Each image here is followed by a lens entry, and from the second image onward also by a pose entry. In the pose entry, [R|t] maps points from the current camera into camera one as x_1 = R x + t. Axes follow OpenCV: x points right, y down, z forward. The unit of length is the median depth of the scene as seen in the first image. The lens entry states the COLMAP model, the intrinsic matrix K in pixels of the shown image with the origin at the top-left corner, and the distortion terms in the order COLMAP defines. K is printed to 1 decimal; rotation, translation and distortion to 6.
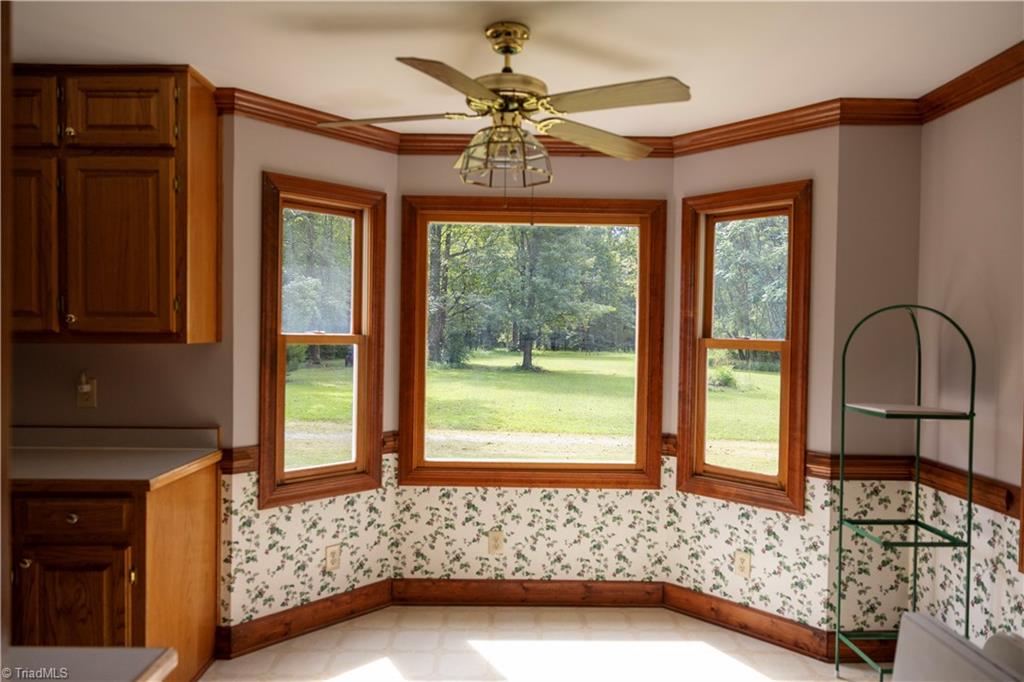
lens RADIAL K [[686.1, 0, 508.4], [0, 686.1, 345.3], [0, 0, 1]] dist [-0.003515, 0.007115]
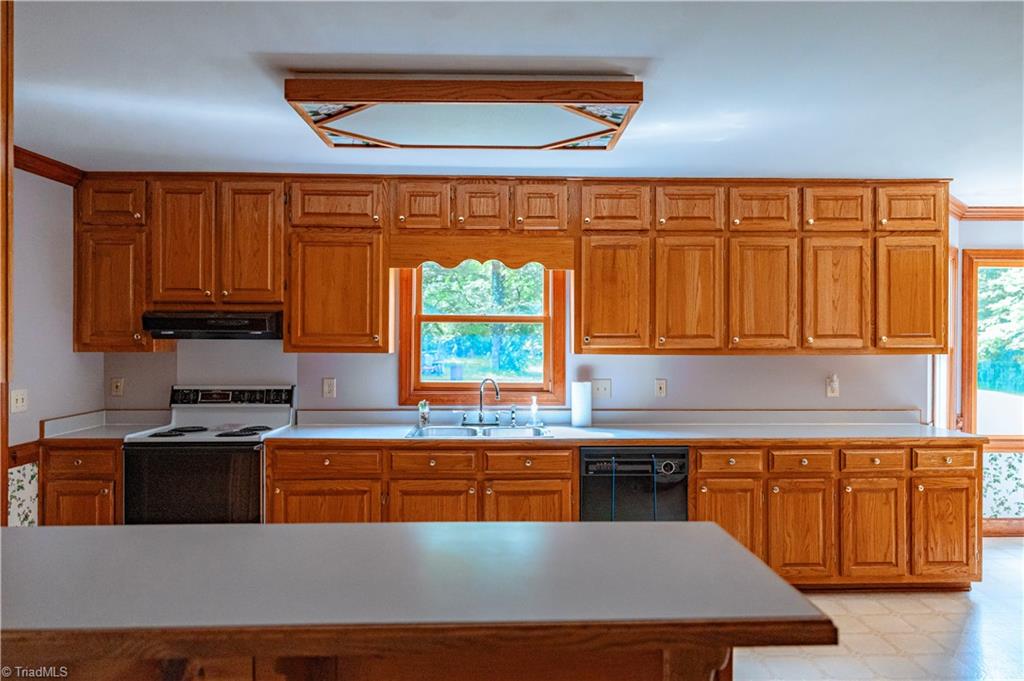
lens RADIAL K [[686.1, 0, 507.2], [0, 686.1, 346.9], [0, 0, 1]] dist [-0.003515, 0.007115]
pose [[0.999904, -0.012942, -0.004973, -1.100078], [0.012893, 0.999870, -0.009726, -0.012684], [0.005098, 0.009661, 0.999940, -0.432907]]
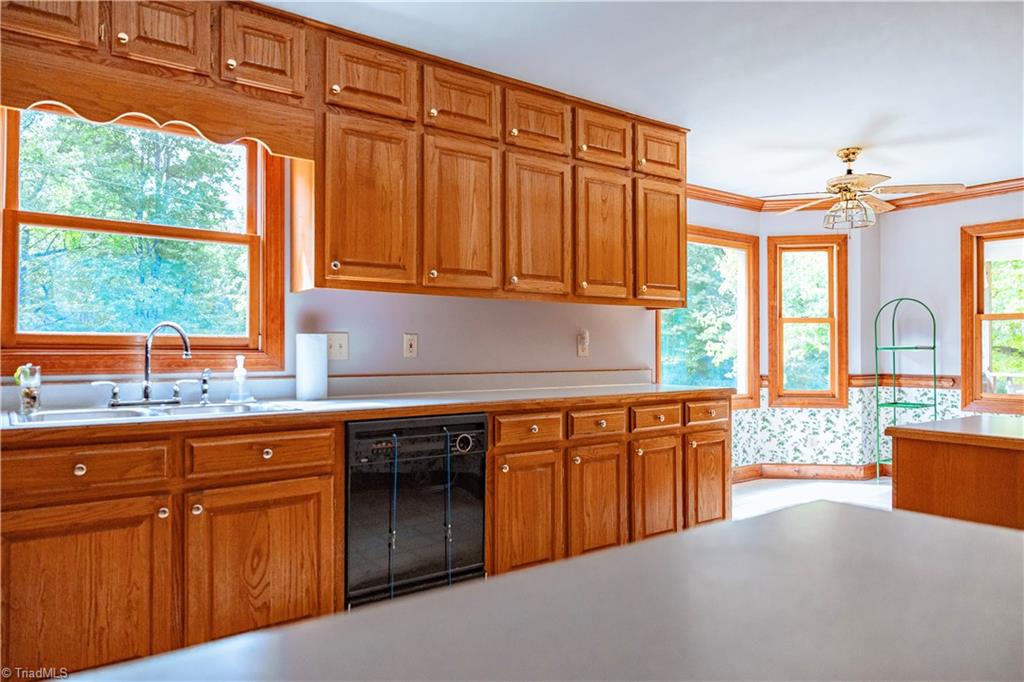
lens RADIAL K [[686.1, 0, 504.4], [0, 686.1, 346.6], [0, 0, 1]] dist [-0.003515, 0.007115]
pose [[0.817107, -0.009893, 0.576401, -1.263463], [0.024084, 0.999566, -0.016985, 0.074511], [-0.575982, 0.027761, 0.816991, -0.014298]]
